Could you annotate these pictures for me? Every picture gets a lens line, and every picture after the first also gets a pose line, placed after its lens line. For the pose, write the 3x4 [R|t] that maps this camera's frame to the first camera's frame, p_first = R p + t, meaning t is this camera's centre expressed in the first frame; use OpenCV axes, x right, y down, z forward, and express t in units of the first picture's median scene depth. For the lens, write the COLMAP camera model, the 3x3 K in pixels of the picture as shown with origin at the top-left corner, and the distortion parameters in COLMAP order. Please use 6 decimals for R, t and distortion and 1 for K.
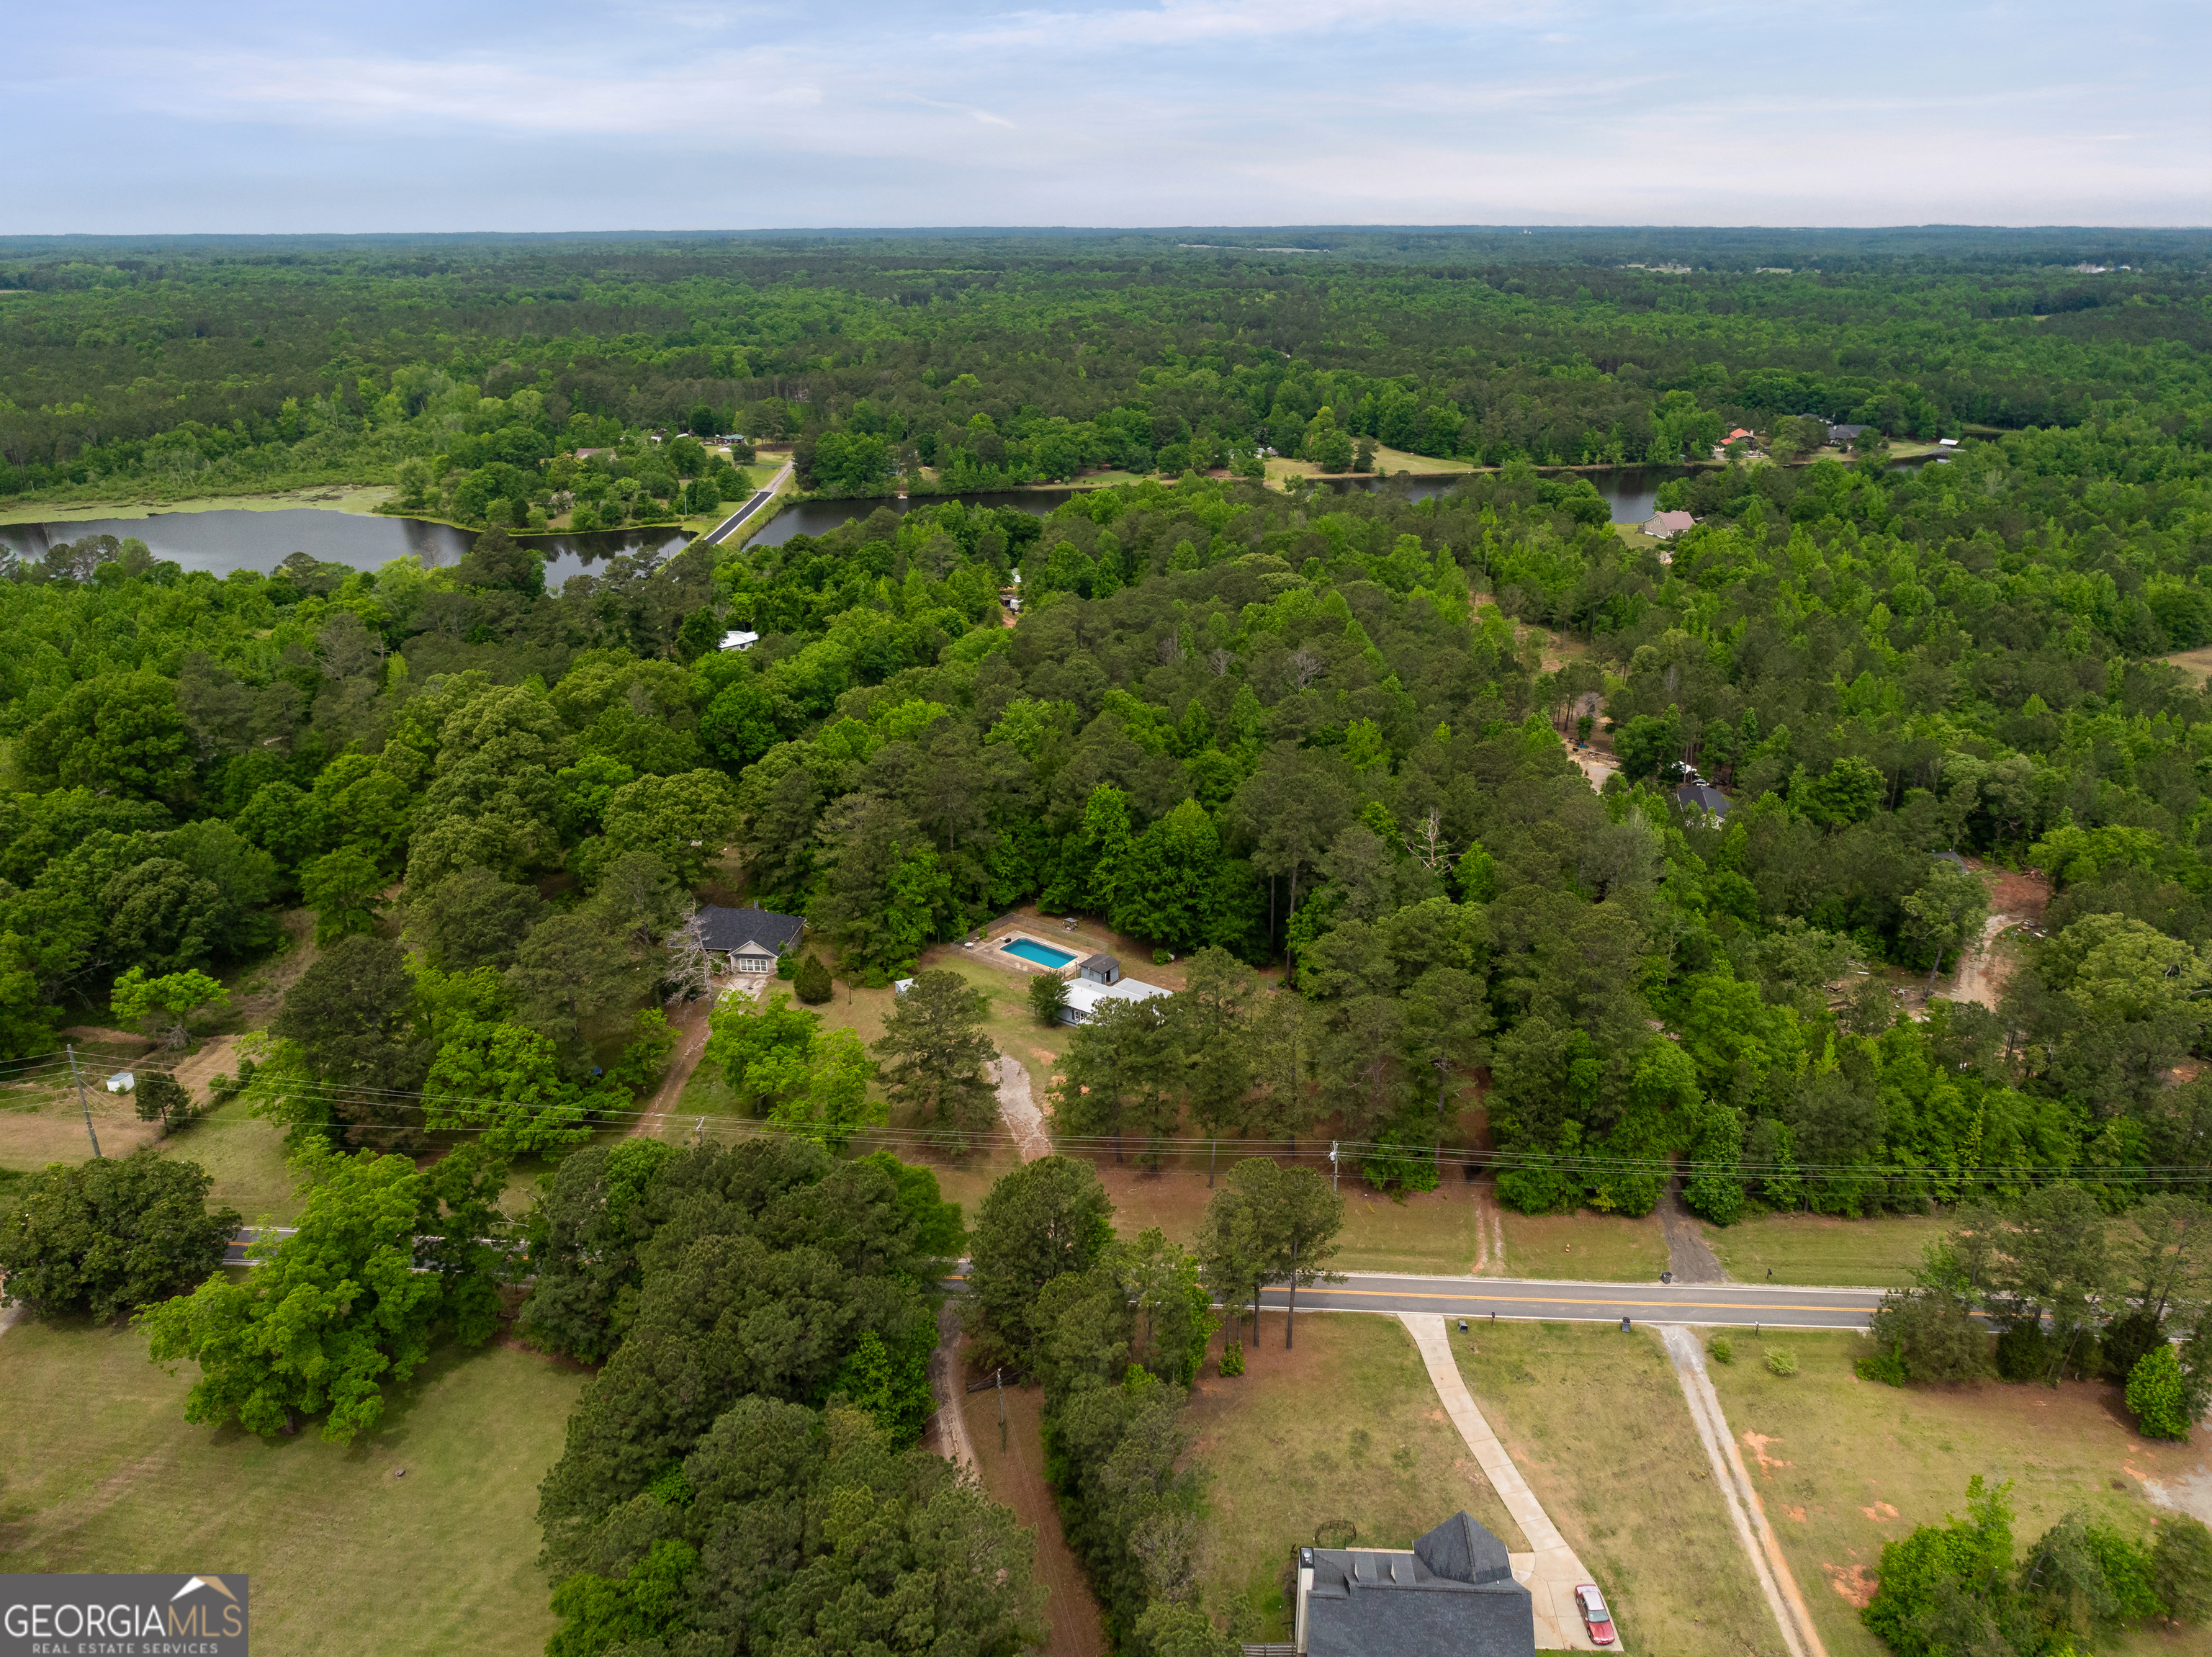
lens RADIAL K [[1519.4, 0, 1108.4], [0, 1519.4, 721.7], [0, 0, 1]] dist [-0.042638, 0.023008]
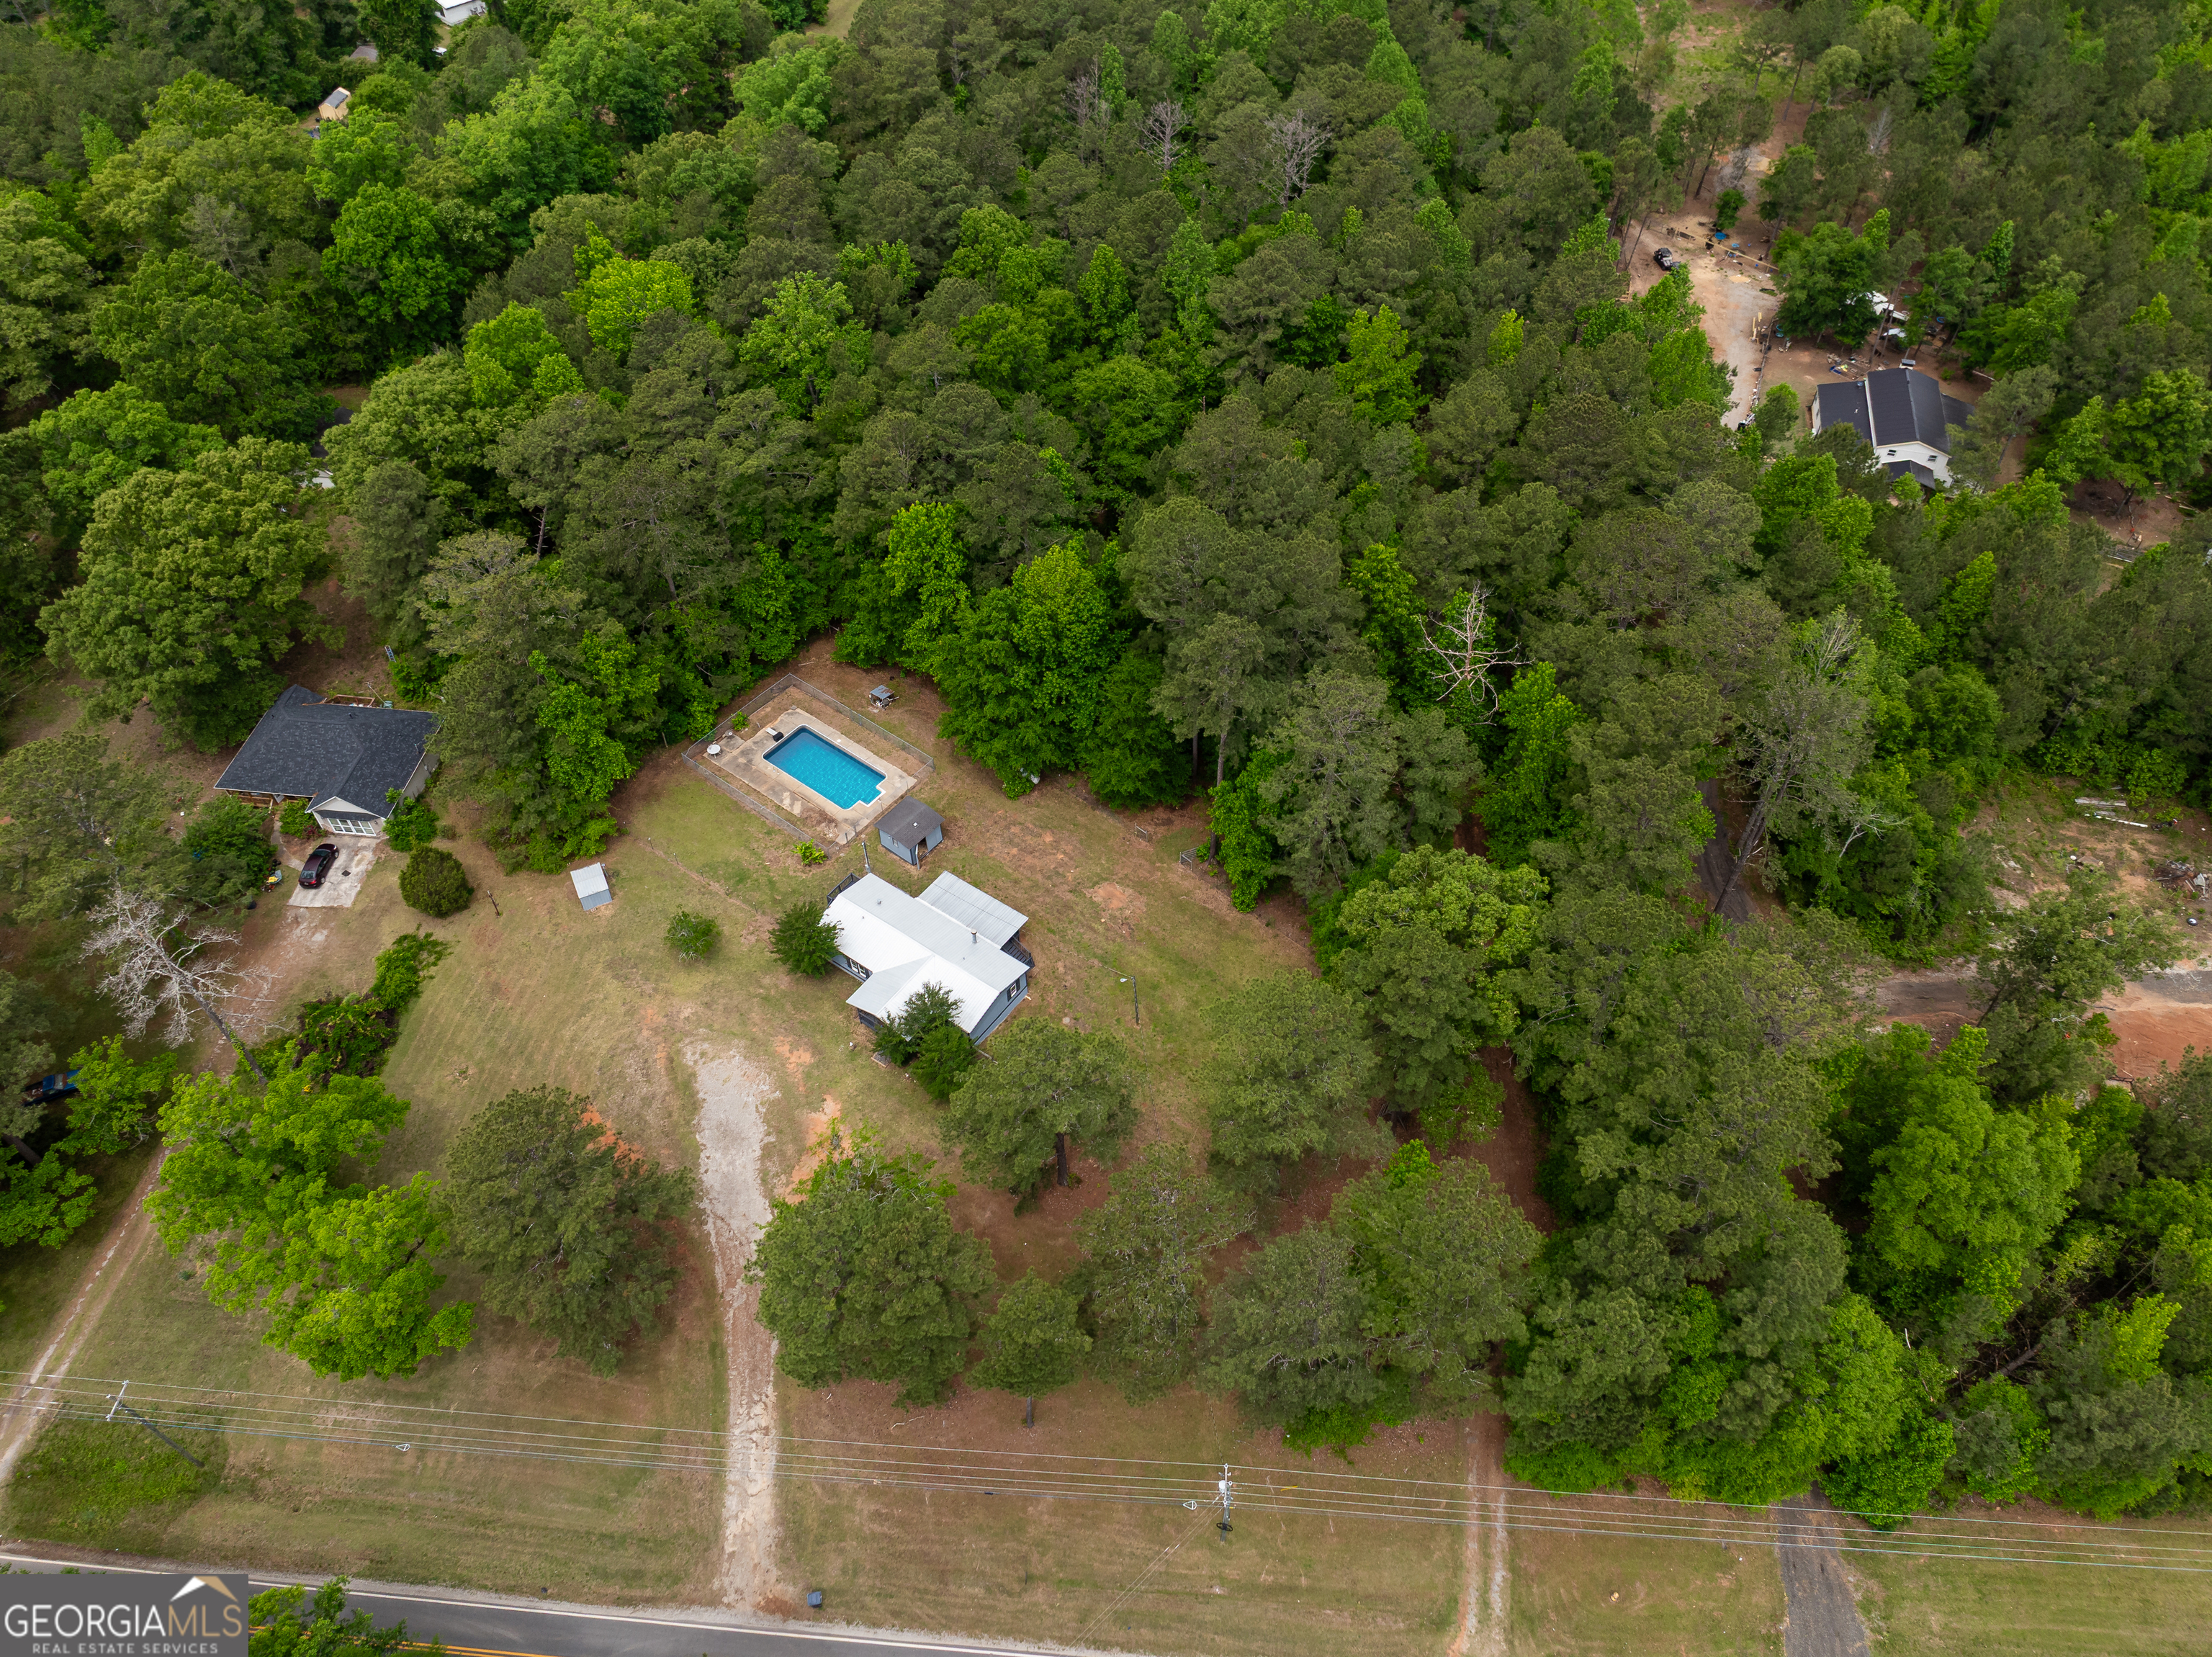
lens RADIAL K [[1519.4, 0, 1108.4], [0, 1519.4, 721.7], [0, 0, 1]] dist [-0.042638, 0.023008]
pose [[0.999945, 0.007665, -0.007156, 0.074865], [-0.003217, 0.873776, 0.486318, -0.165435], [0.009981, -0.486268, 0.873753, 0.454915]]
